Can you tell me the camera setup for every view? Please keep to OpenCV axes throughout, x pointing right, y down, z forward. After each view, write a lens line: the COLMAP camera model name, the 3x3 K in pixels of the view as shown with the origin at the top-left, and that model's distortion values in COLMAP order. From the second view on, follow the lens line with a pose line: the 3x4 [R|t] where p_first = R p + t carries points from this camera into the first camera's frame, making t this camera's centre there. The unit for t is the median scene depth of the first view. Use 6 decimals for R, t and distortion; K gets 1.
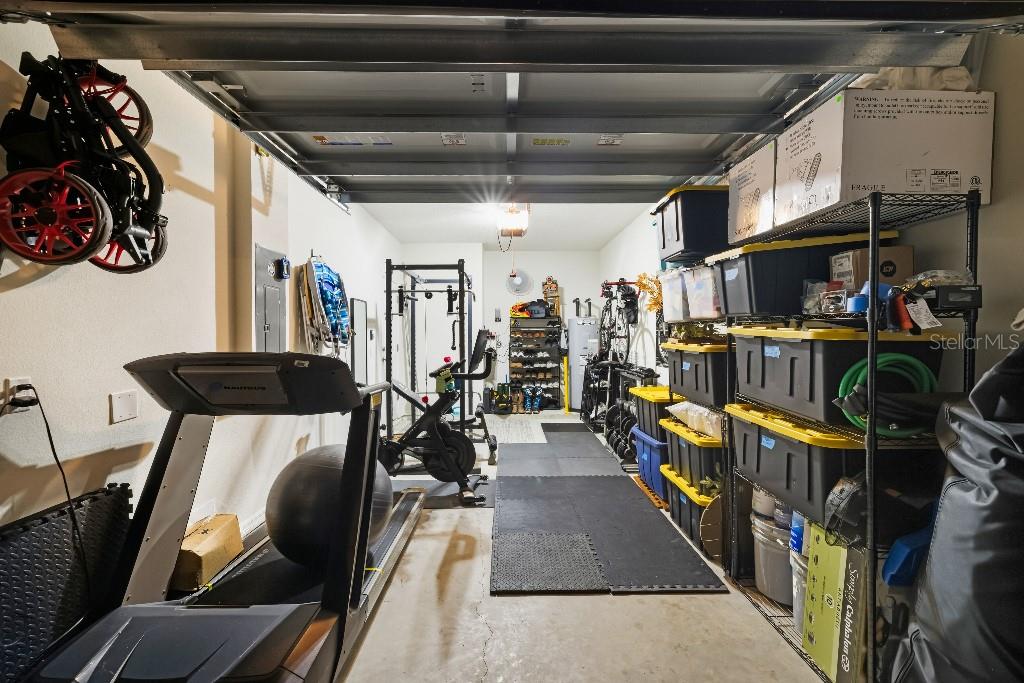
lens RADIAL K [[430.3, 0, 515.9], [0, 430.3, 342.0], [0, 0, 1]] dist [0.000652, -0.000005]
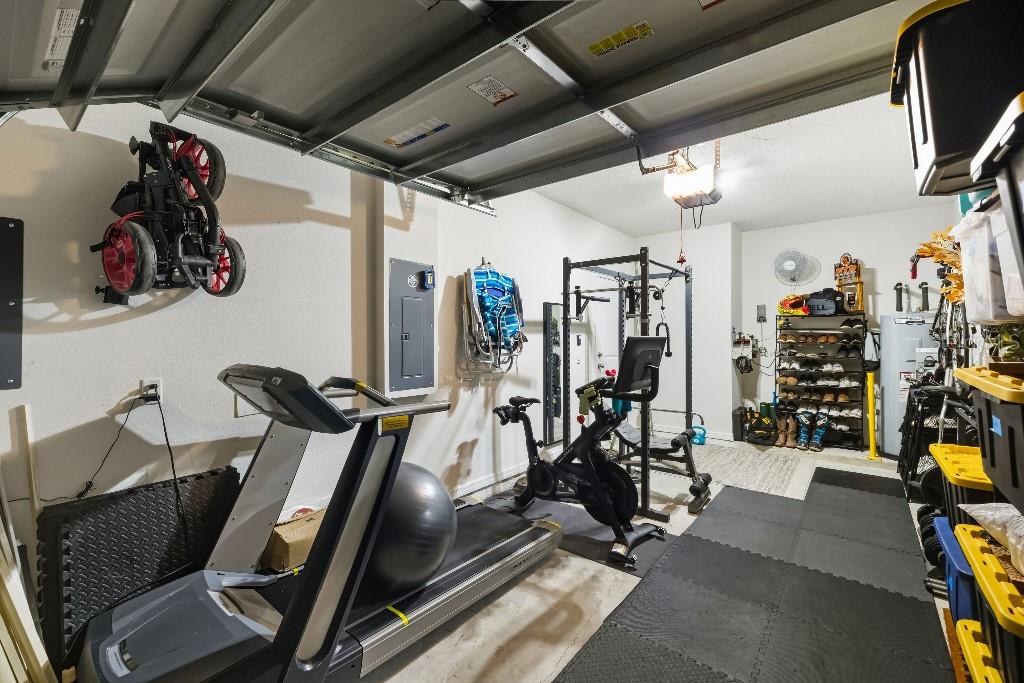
lens RADIAL K [[430.3, 0, 512.5], [0, 430.3, 342.9], [0, 0, 1]] dist [0.000652, -0.000005]
pose [[0.766379, 0.009812, -0.642313, 0.199433], [-0.009131, 0.999949, 0.004381, -0.016359], [0.642323, 0.002507, 0.766430, 0.233934]]
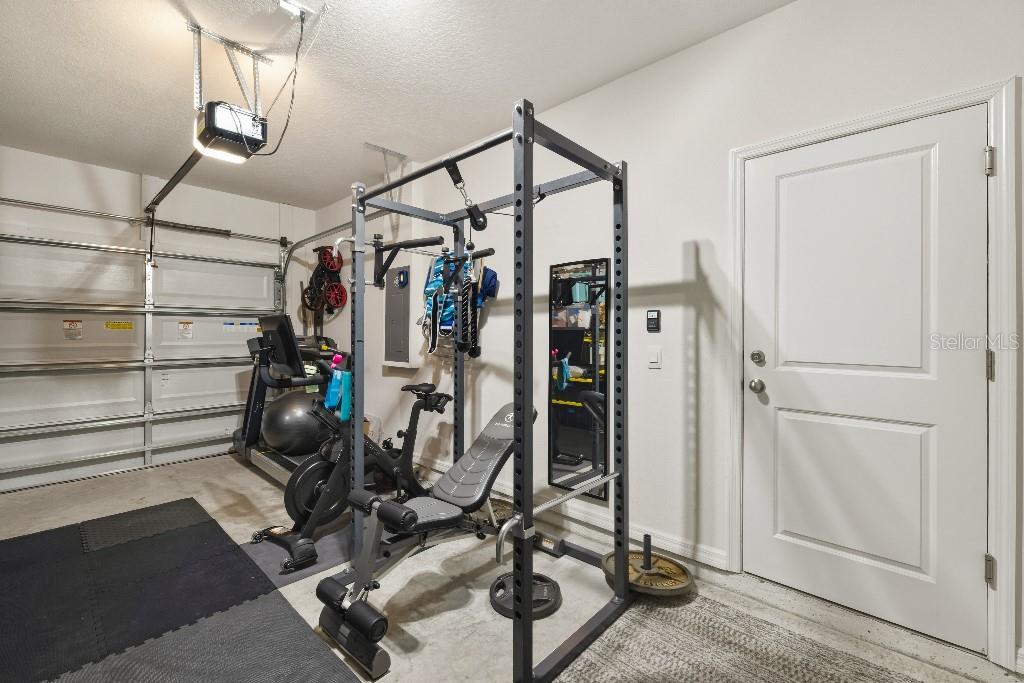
lens RADIAL K [[430.3, 0, 509.3], [0, 430.3, 336.1], [0, 0, 1]] dist [0.000652, -0.000005]
pose [[-0.695823, 0.001861, -0.718211, 0.133059], [-0.007691, 0.999920, 0.010042, -0.004428], [0.718172, 0.012512, -0.695753, 1.526543]]
